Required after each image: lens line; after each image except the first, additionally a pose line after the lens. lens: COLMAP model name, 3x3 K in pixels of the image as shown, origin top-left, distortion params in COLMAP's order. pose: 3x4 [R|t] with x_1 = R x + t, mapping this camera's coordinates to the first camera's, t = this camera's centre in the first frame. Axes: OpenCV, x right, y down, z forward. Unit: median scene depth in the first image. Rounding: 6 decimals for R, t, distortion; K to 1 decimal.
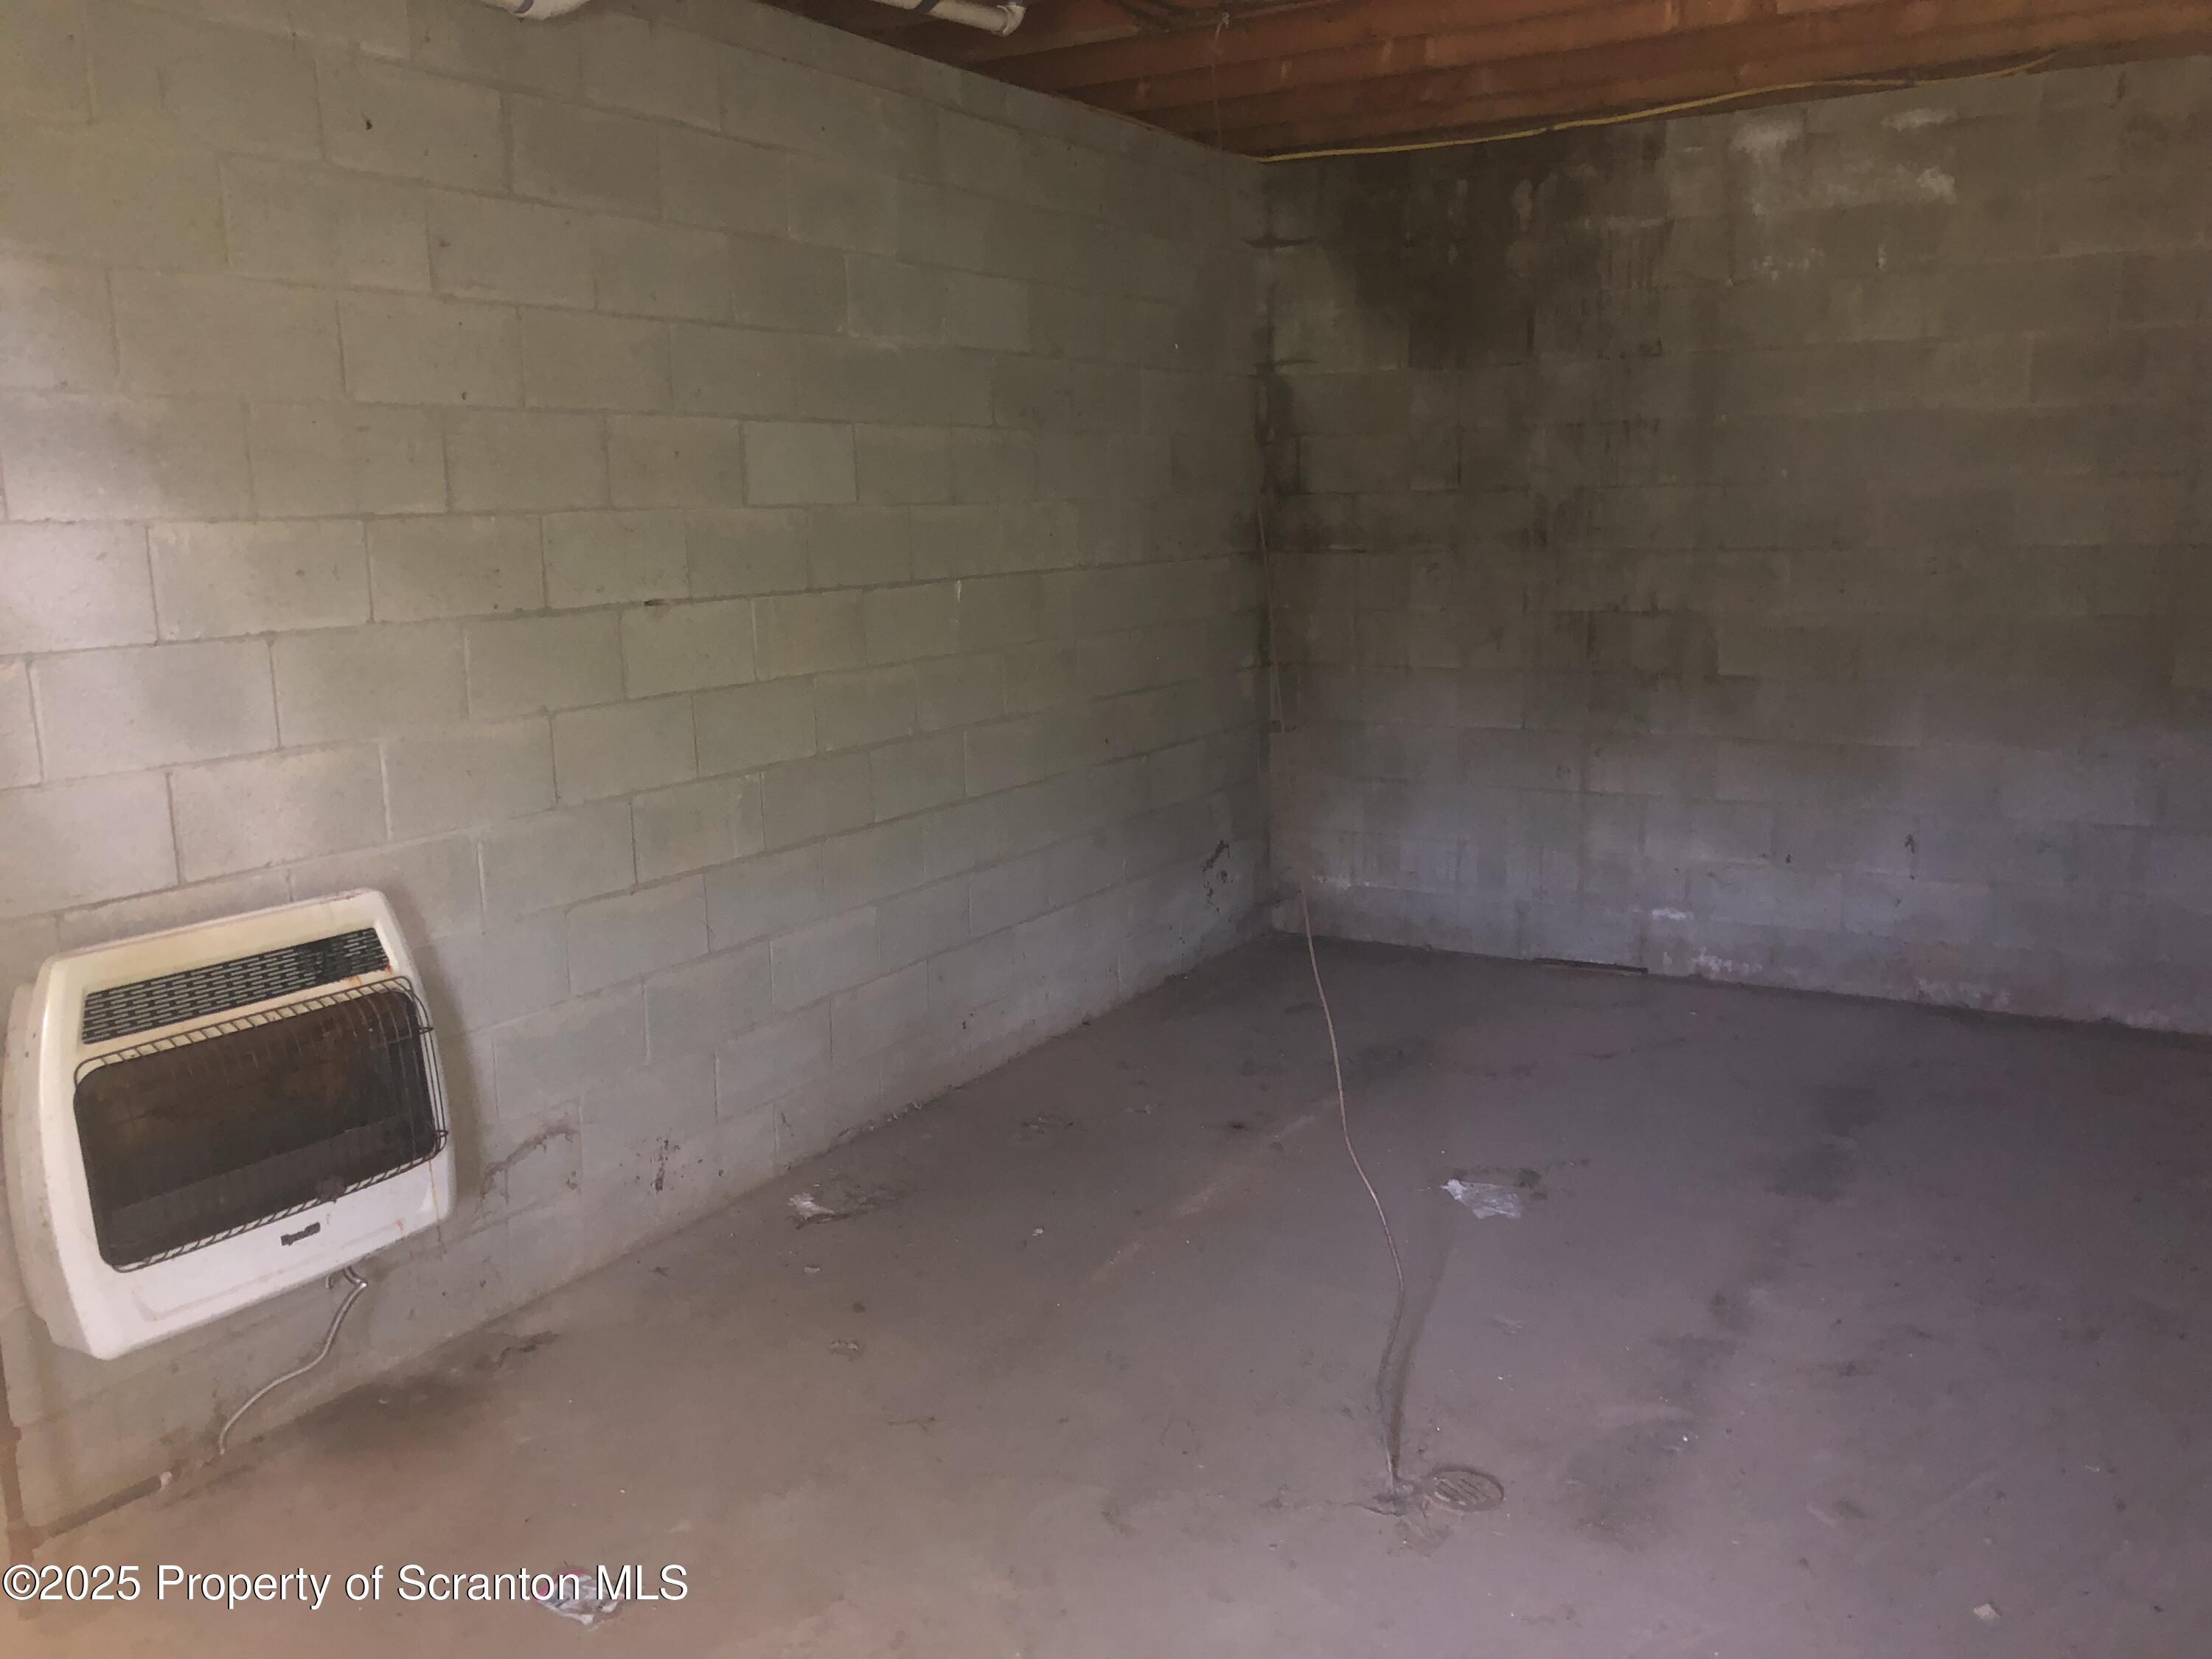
lens RADIAL K [[1816.7, 0, 1111.6], [0, 1816.7, 777.9], [0, 0, 1]] dist [0.068407, -0.114807]
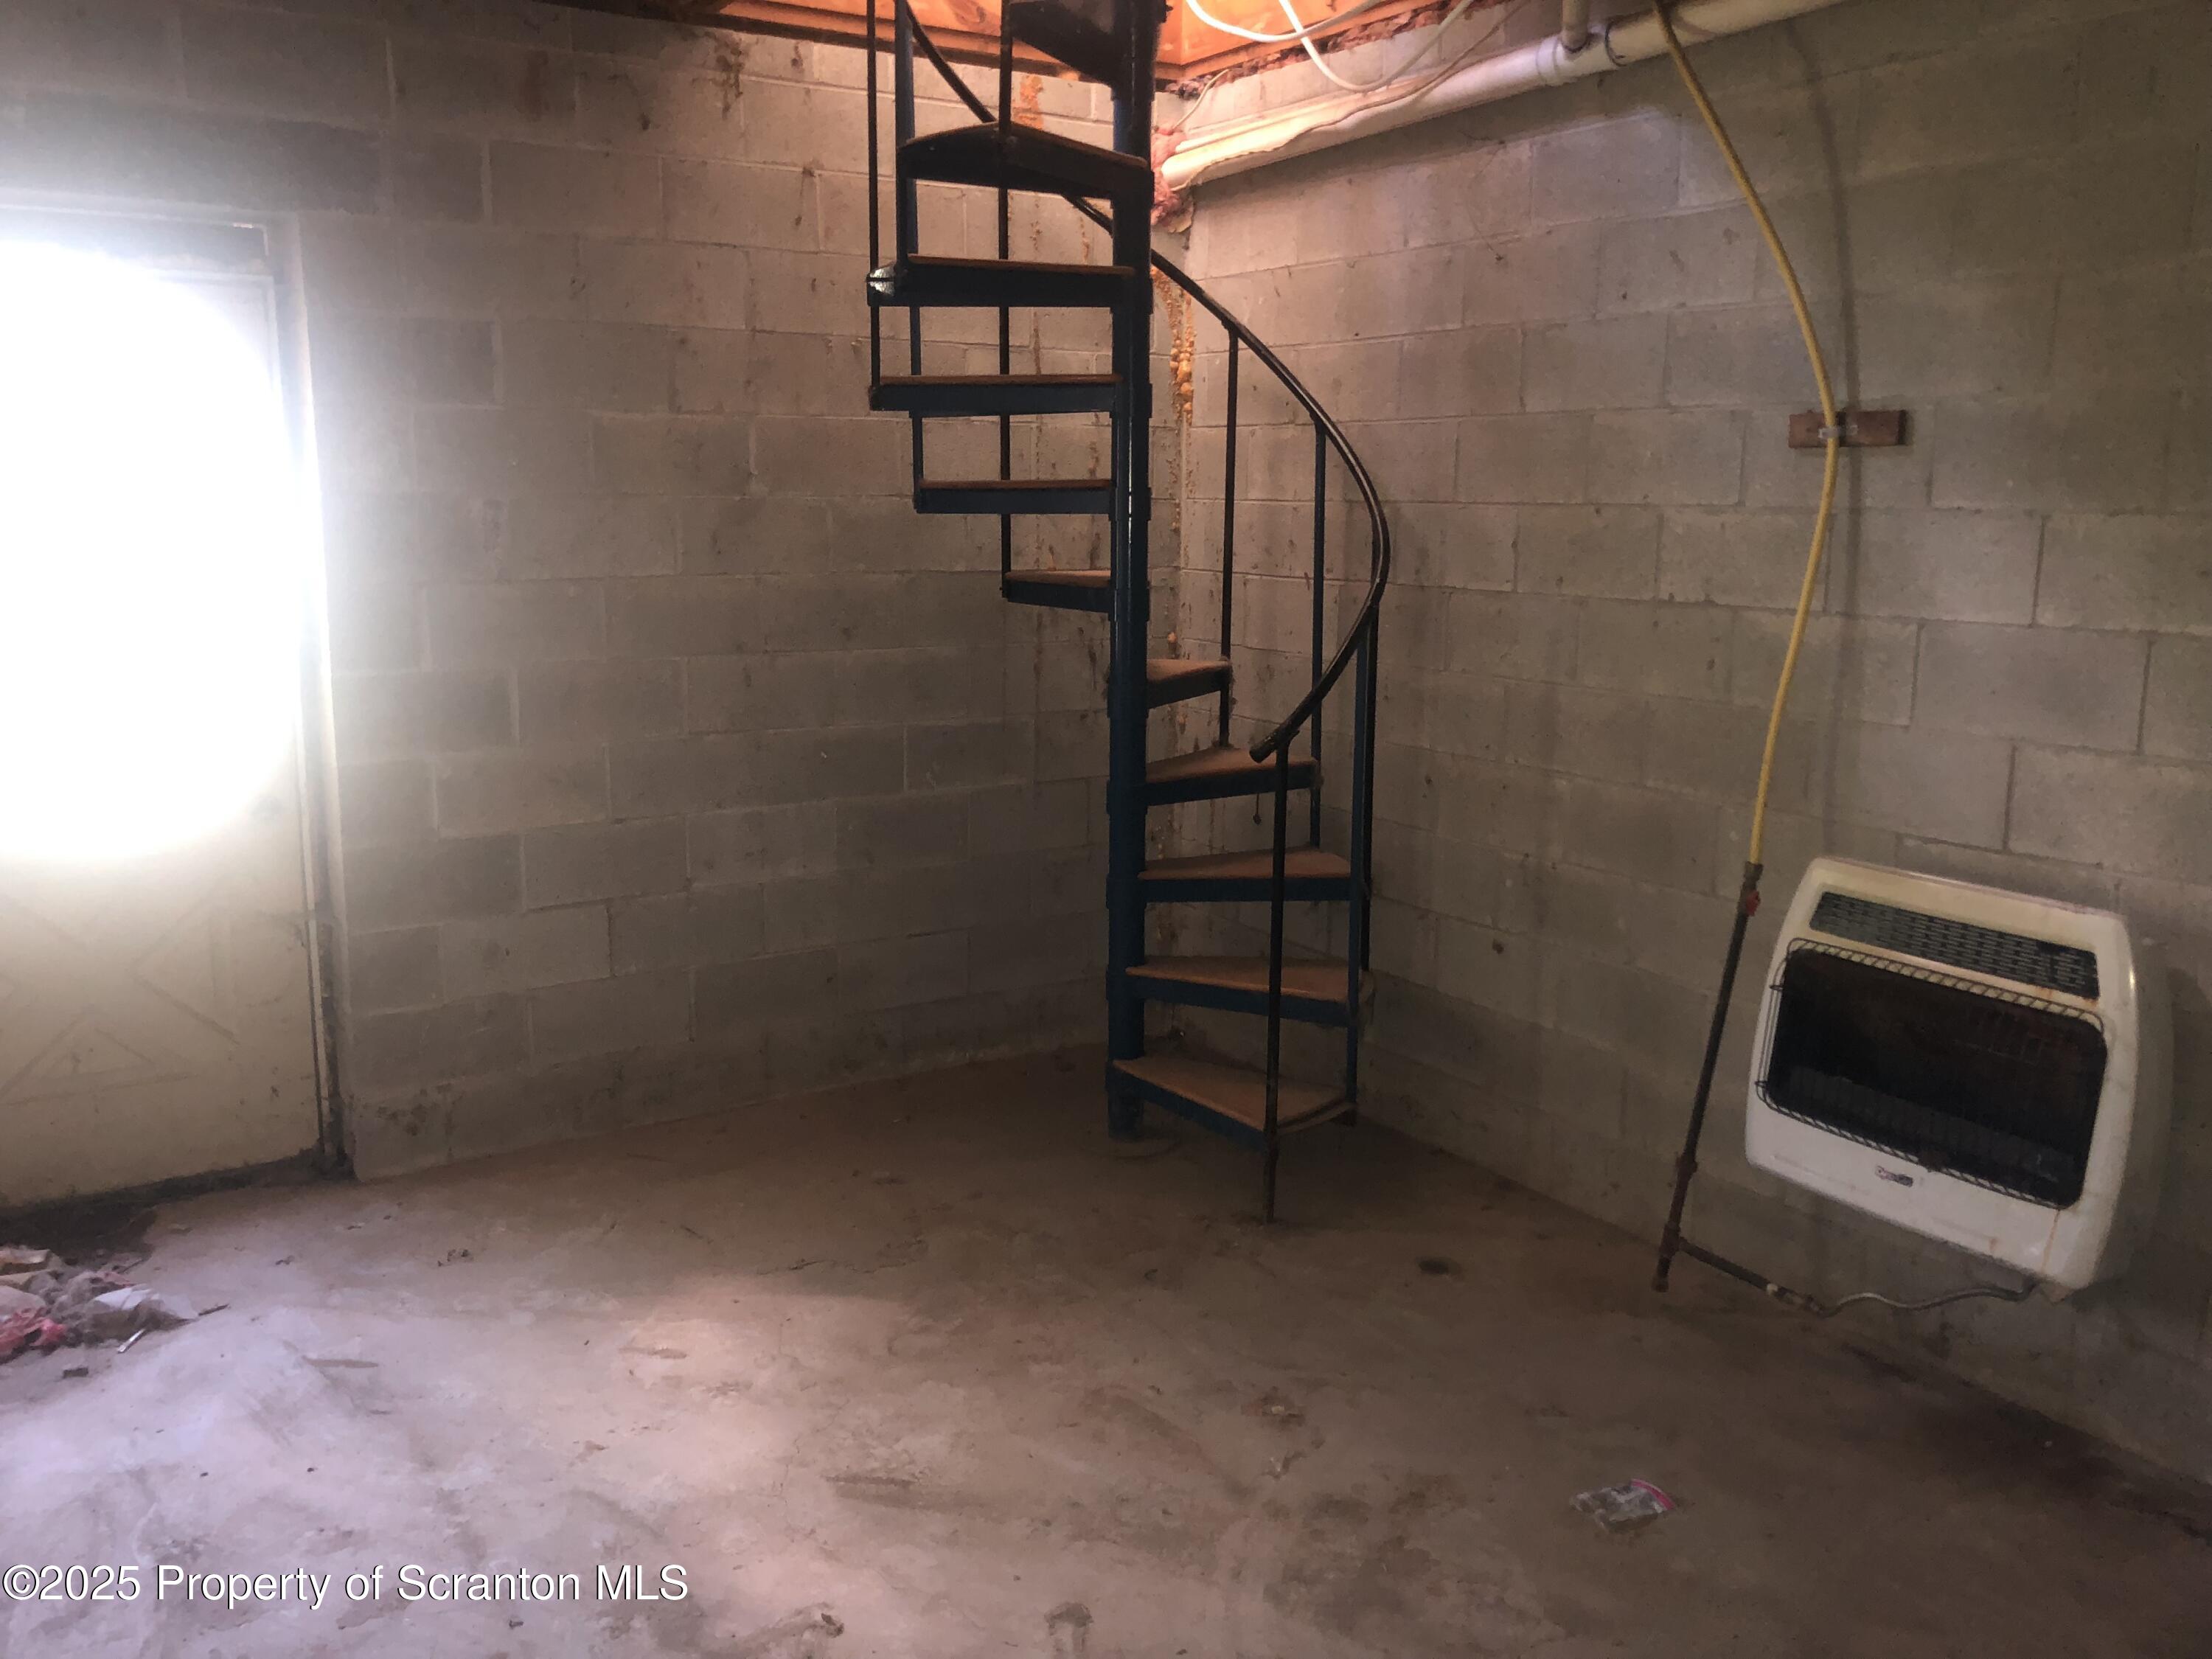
lens RADIAL K [[1816.7, 0, 1111.6], [0, 1816.7, 777.9], [0, 0, 1]] dist [0.068407, -0.114807]
pose [[-0.457206, 0.152256, -0.876231, 0.661605], [-0.131795, 0.962759, 0.236061, -0.166499], [0.879541, 0.223411, -0.420113, 0.974849]]
